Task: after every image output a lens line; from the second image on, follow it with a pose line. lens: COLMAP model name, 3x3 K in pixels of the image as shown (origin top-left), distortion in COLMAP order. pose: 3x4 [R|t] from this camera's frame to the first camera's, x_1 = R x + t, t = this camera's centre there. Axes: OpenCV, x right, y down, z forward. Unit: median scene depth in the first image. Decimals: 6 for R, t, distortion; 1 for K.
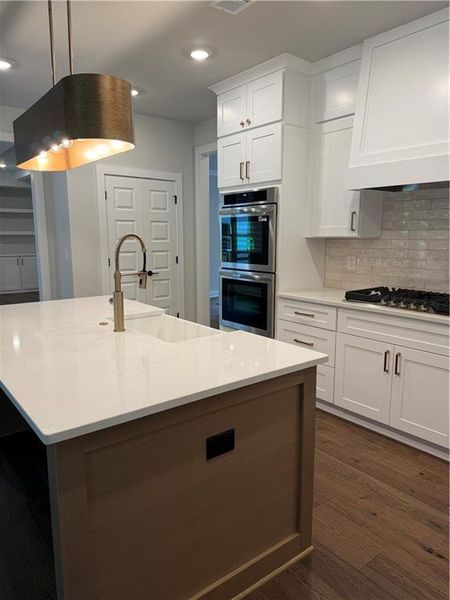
lens RADIAL K [[425.0, 0, 222.8], [0, 425.0, 306.4], [0, 0, 1]] dist [0.007529, -0.025845]
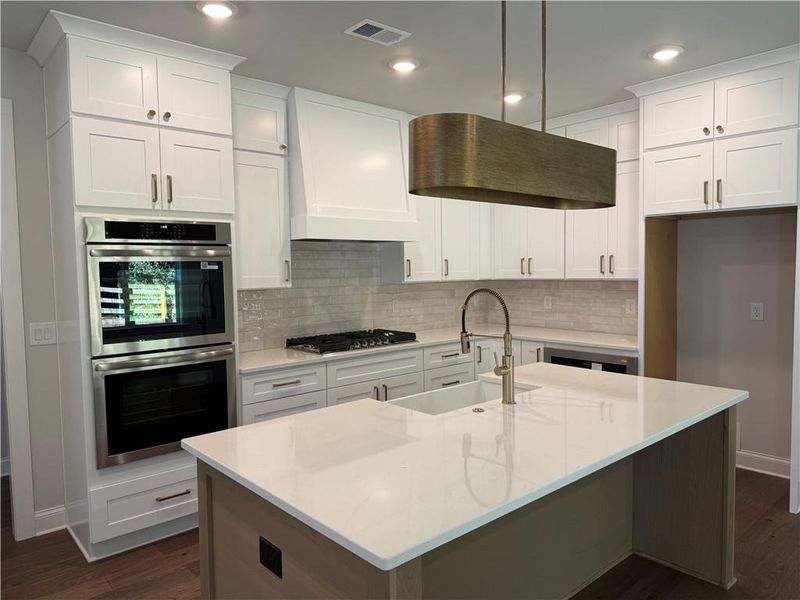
lens RADIAL K [[566.7, 0, 403.3], [0, 566.7, 298.1], [0, 0, 1]] dist [0.007529, -0.025845]
pose [[-0.071346, -0.049038, 0.996245, -0.830693], [0.184243, 0.980956, 0.061480, -0.155654], [-0.980288, 0.187938, -0.060952, 0.765885]]
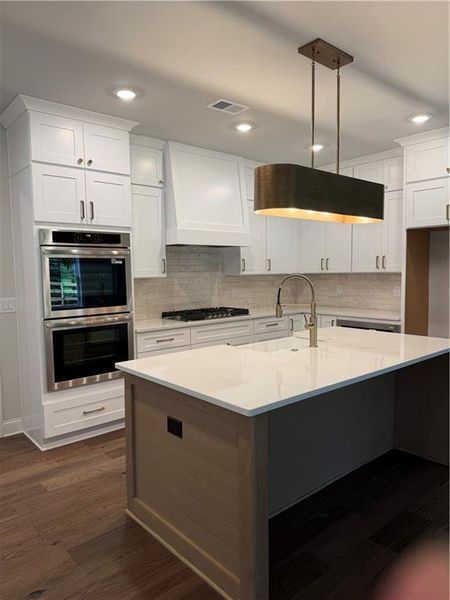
lens RADIAL K [[425.0, 0, 222.9], [0, 425.0, 303.1], [0, 0, 1]] dist [0.007529, -0.025845]
pose [[-0.052217, -0.073724, 0.995911, -0.955368], [0.183396, 0.979602, 0.082132, -0.145123], [-0.981651, 0.186934, -0.037631, 0.808235]]
